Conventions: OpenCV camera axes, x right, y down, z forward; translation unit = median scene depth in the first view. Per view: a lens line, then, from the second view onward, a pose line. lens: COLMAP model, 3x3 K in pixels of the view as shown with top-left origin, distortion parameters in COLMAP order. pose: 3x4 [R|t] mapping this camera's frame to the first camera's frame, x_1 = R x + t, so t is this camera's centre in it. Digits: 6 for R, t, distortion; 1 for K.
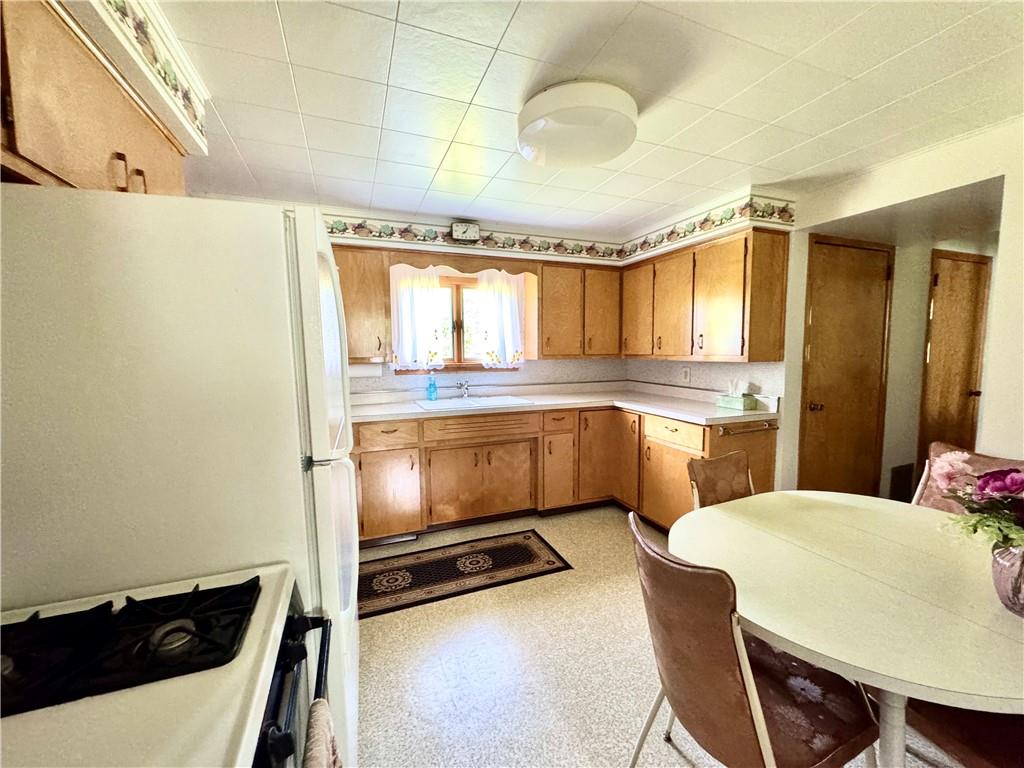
lens RADIAL K [[398.0, 0, 516.2], [0, 398.0, 384.2], [0, 0, 1]] dist [-0.015194, 0.000366]
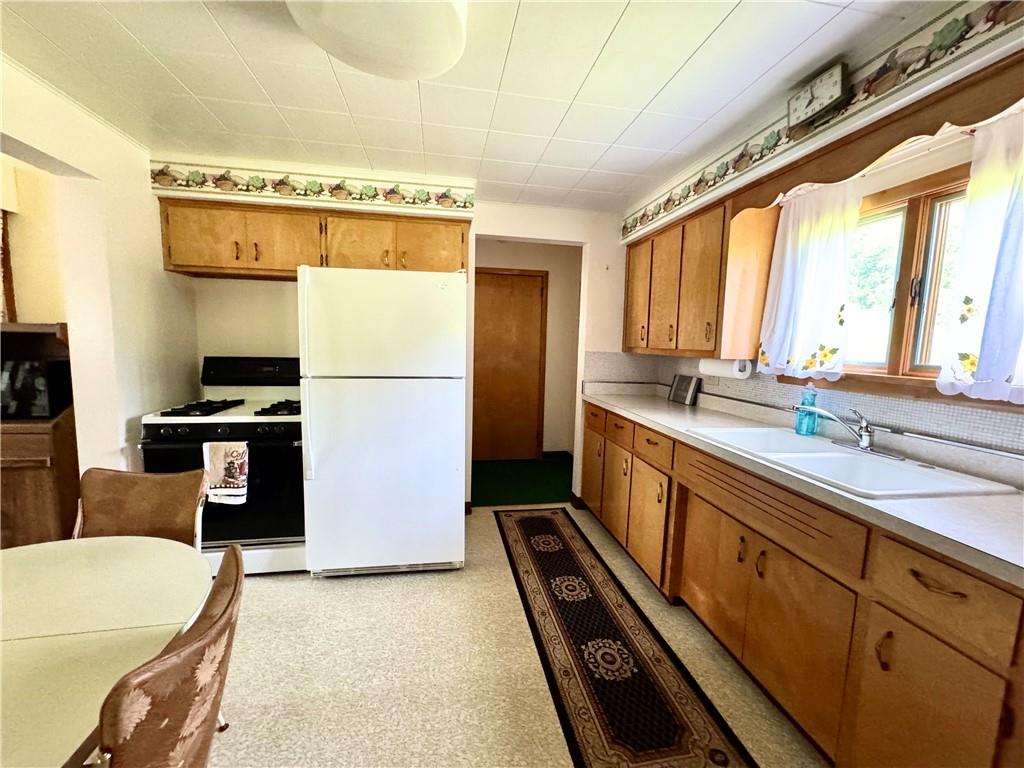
lens RADIAL K [[409.8, 0, 512.2], [0, 409.8, 382.5], [0, 0, 1]] dist [-0.001143, 0.000005]
pose [[-0.202586, 0.104971, -0.973622, 0.504308], [-0.109157, 0.985621, 0.128977, -0.071572], [0.973162, 0.132406, -0.188214, 0.836051]]
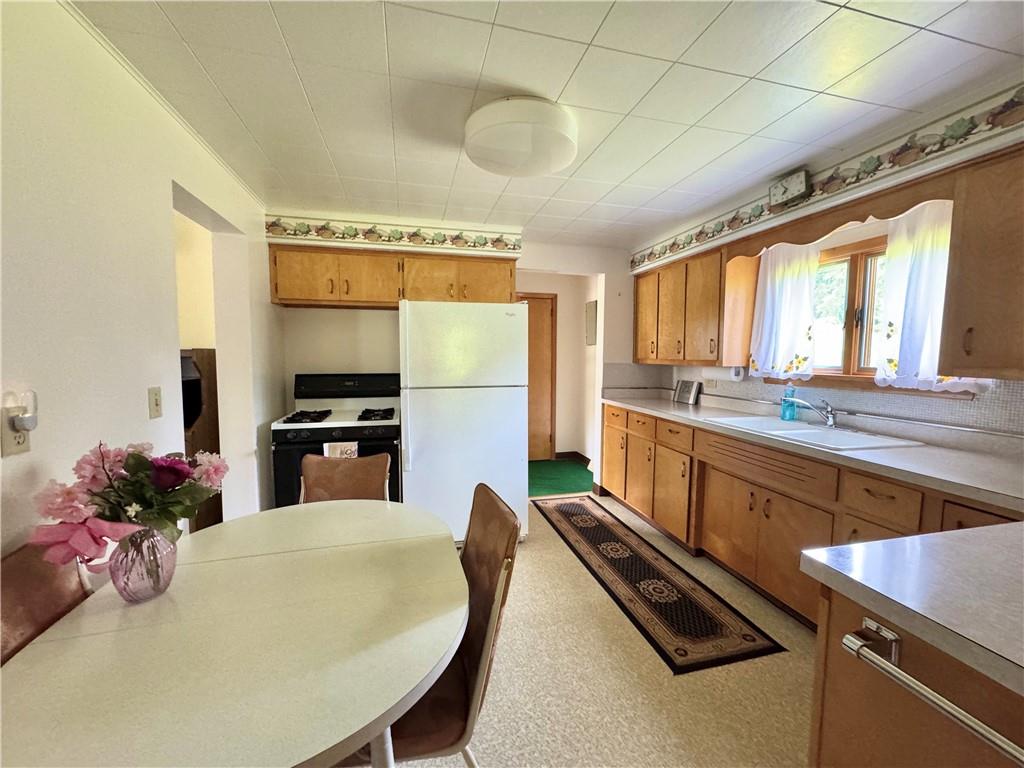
lens RADIAL K [[409.8, 0, 512.2], [0, 409.8, 382.5], [0, 0, 1]] dist [-0.001143, 0.000005]
pose [[-0.131514, 0.078243, -0.988222, 0.748391], [-0.091452, 0.991672, 0.090687, -0.063732], [0.987087, 0.102301, -0.123264, 0.679944]]
